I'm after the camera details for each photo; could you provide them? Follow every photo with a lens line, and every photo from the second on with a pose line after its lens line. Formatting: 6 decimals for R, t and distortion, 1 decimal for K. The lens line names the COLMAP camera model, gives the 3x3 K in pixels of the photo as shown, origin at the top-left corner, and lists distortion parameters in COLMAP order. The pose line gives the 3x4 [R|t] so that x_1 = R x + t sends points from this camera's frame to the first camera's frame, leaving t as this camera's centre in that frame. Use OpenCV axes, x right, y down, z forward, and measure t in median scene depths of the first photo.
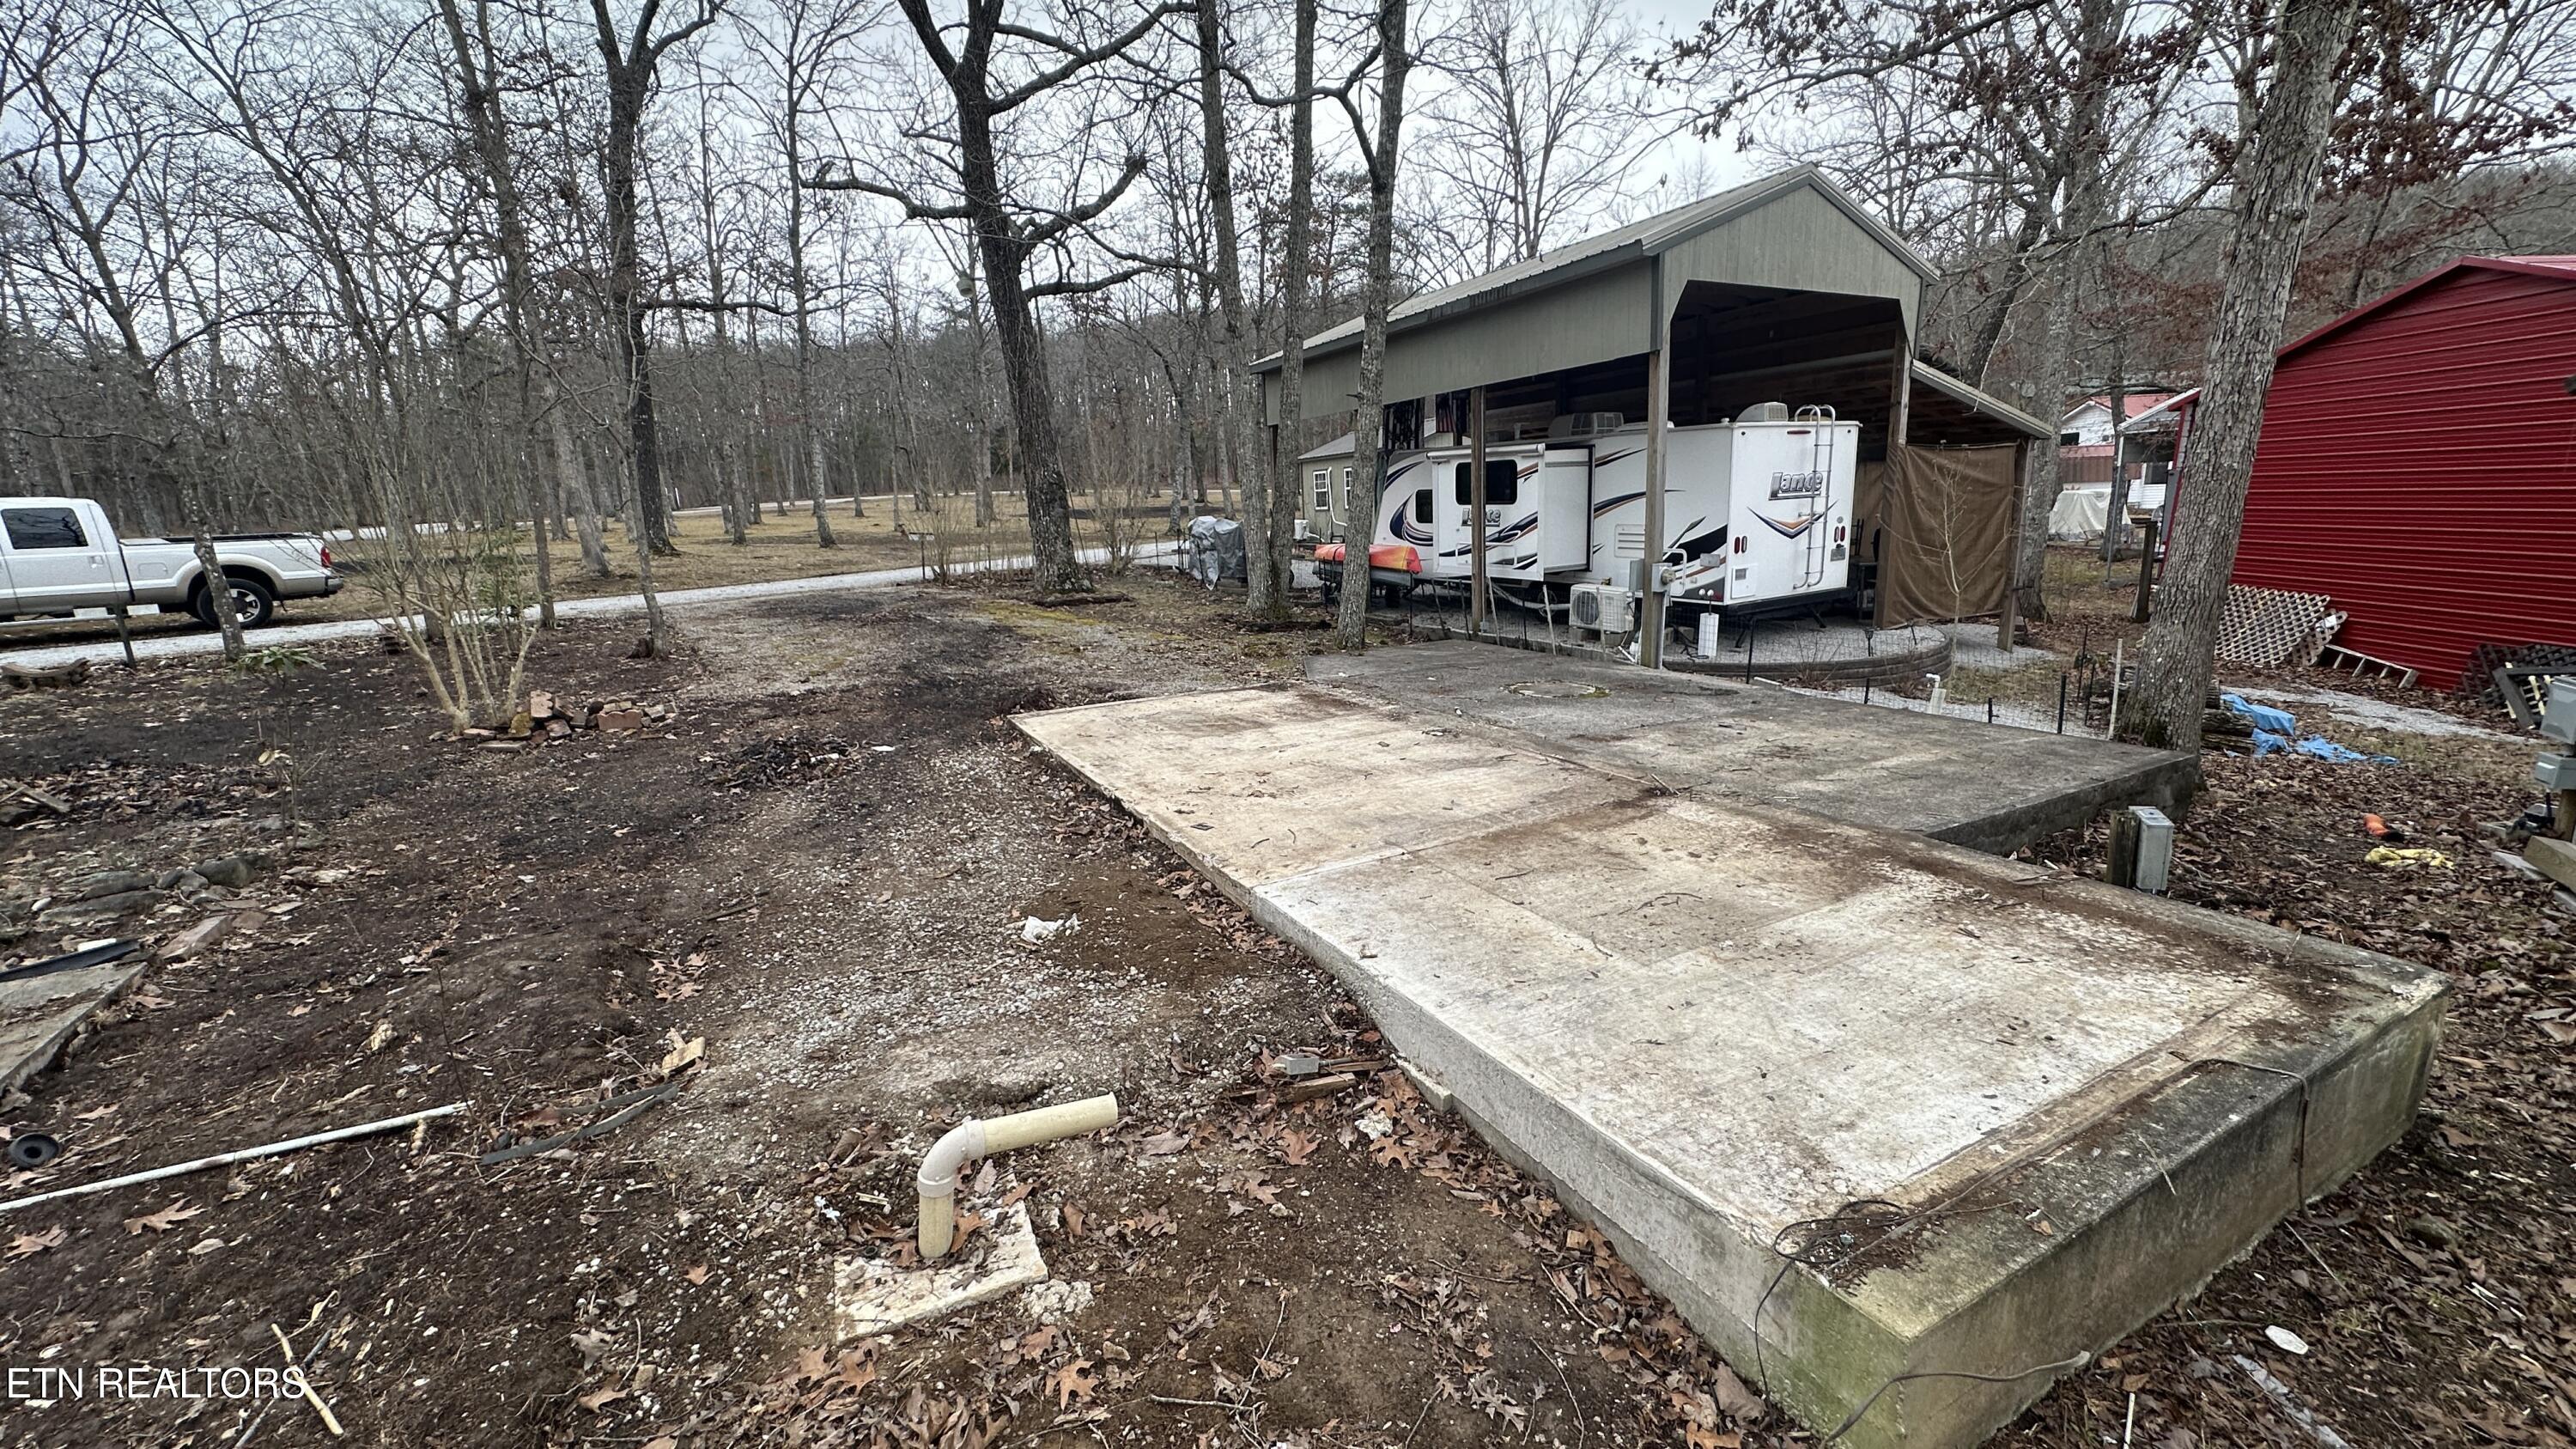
lens RADIAL K [[1024.7, 0, 1290.3], [0, 1024.7, 731.6], [0, 0, 1]] dist [0.001536, 0.000070]
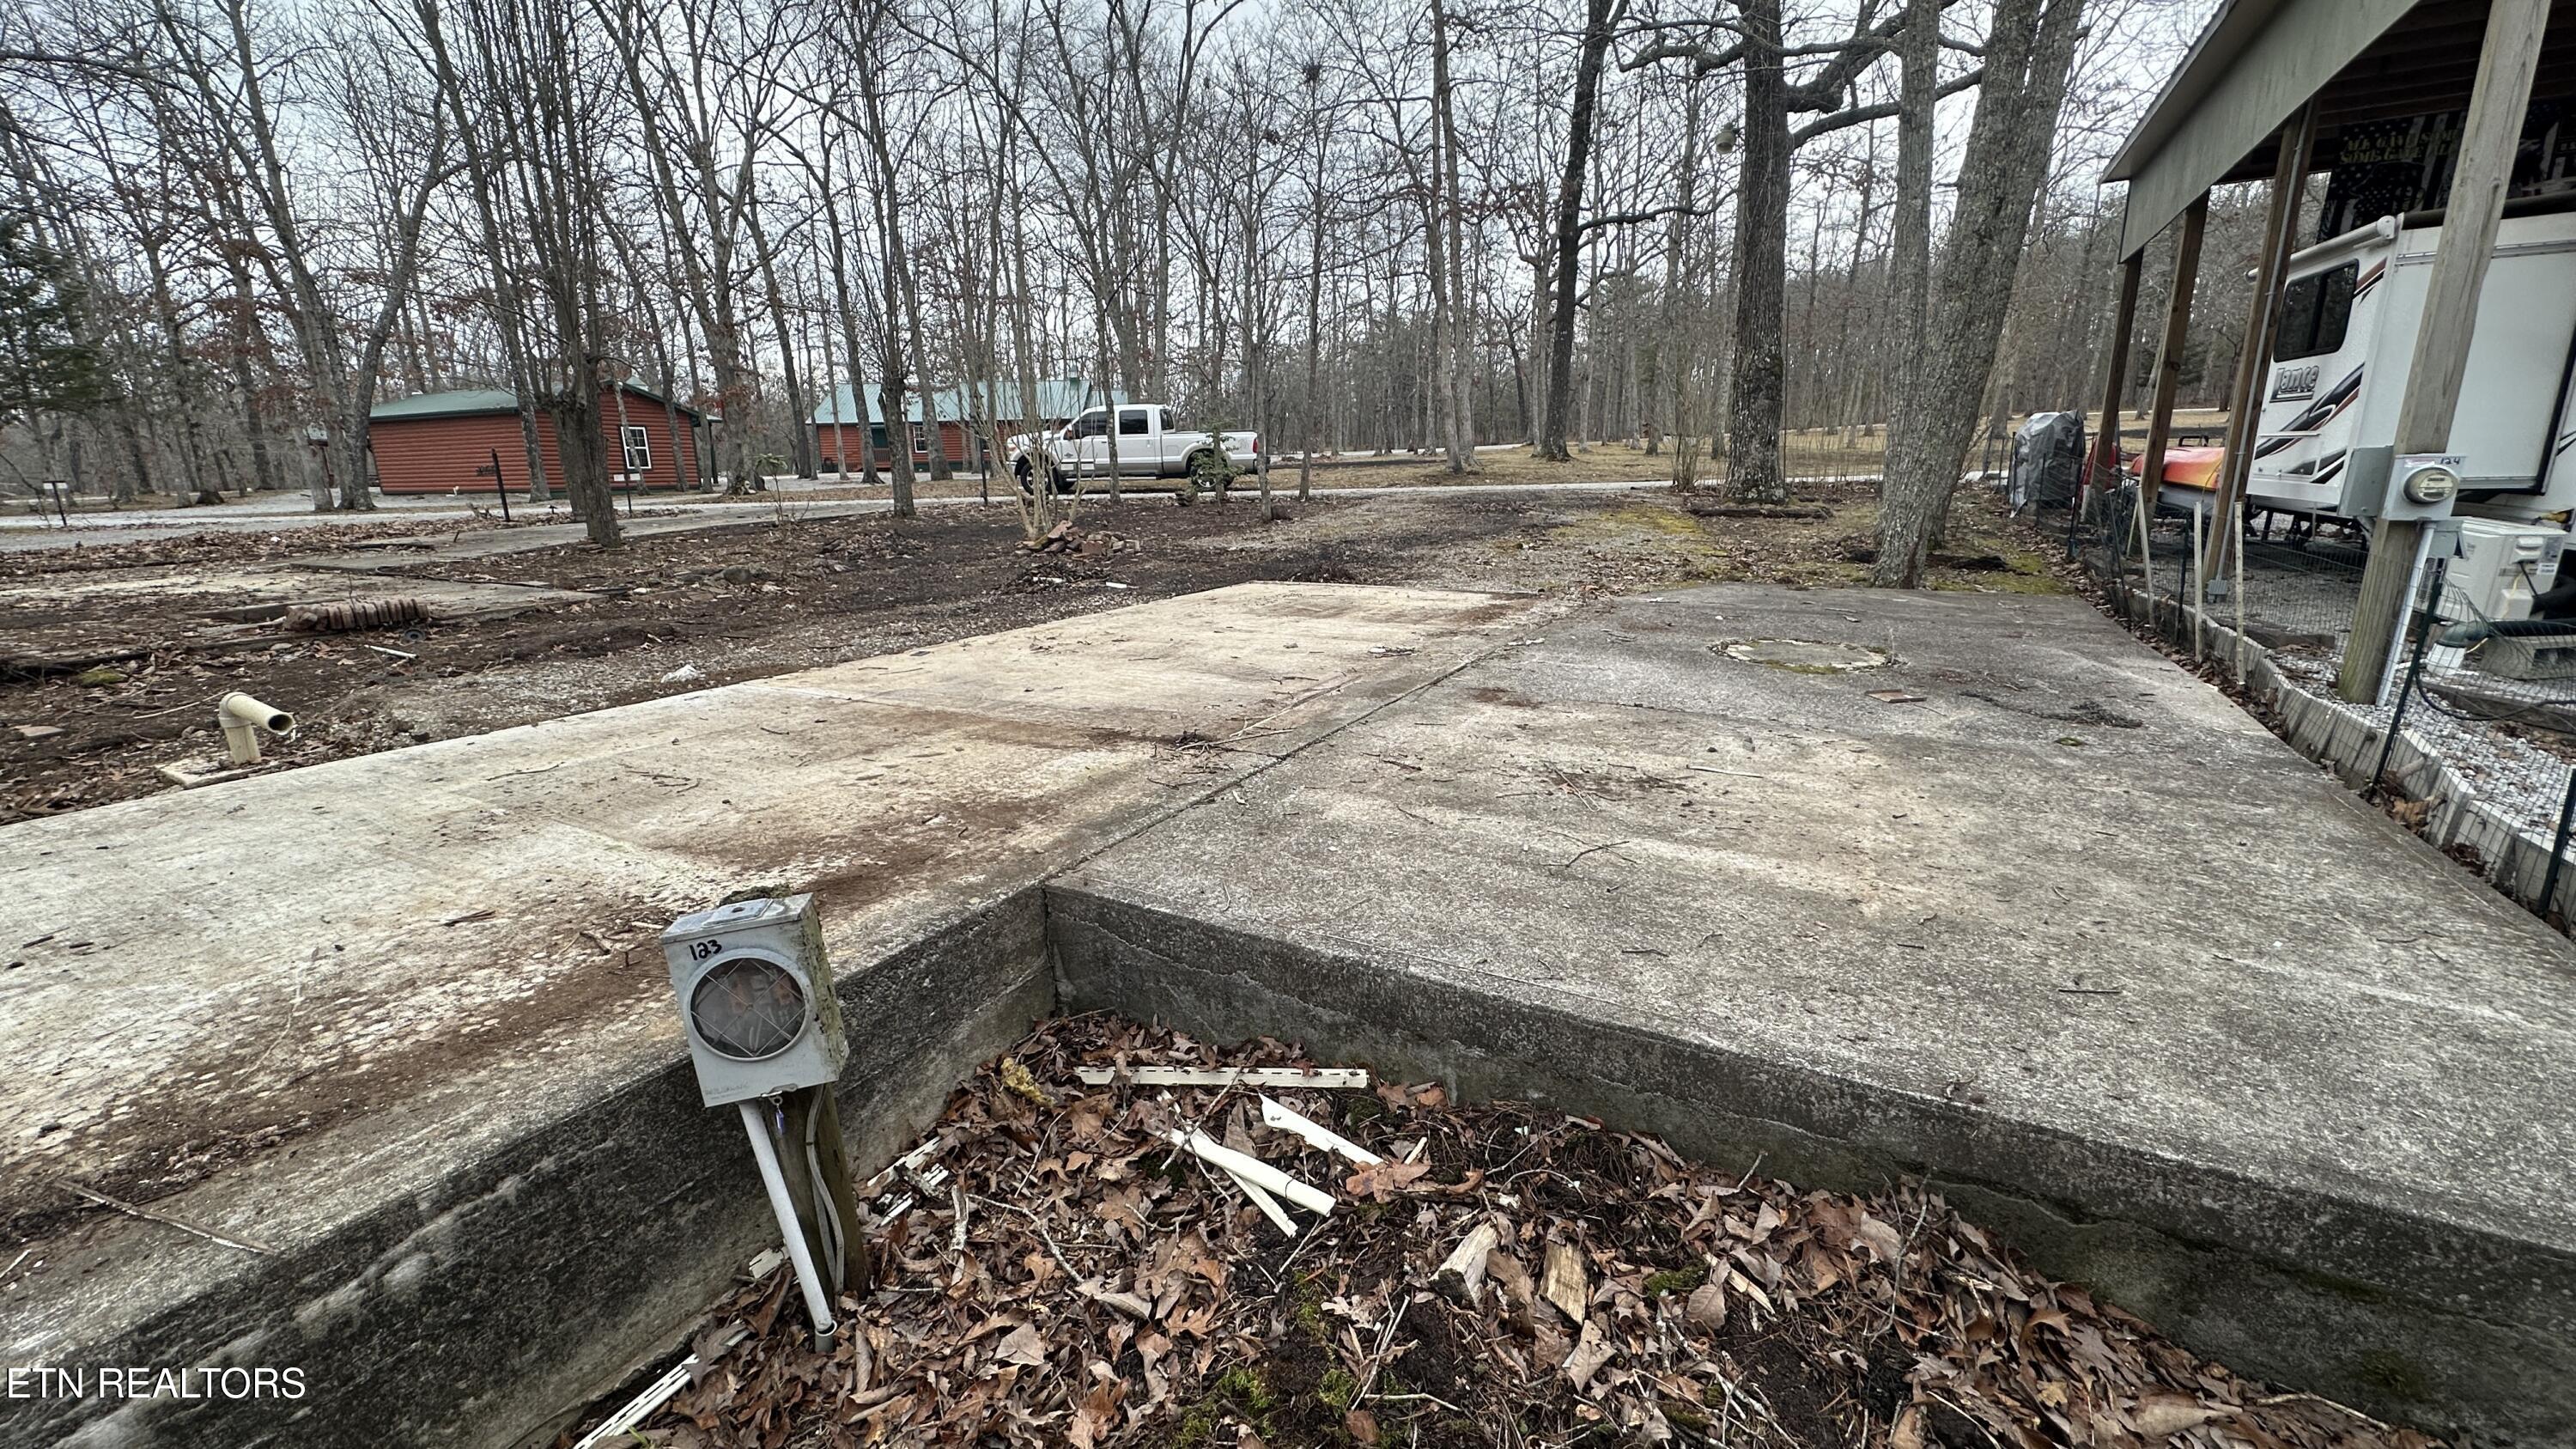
lens RADIAL K [[1024.7, 0, 1292.6], [0, 1024.7, 725.4], [0, 0, 1]] dist [0.001536, 0.000070]
pose [[0.536055, 0.232101, -0.811649, 0.398119], [-0.184097, 0.970461, 0.155928, -0.027097], [0.823865, 0.065837, 0.562949, 0.303218]]
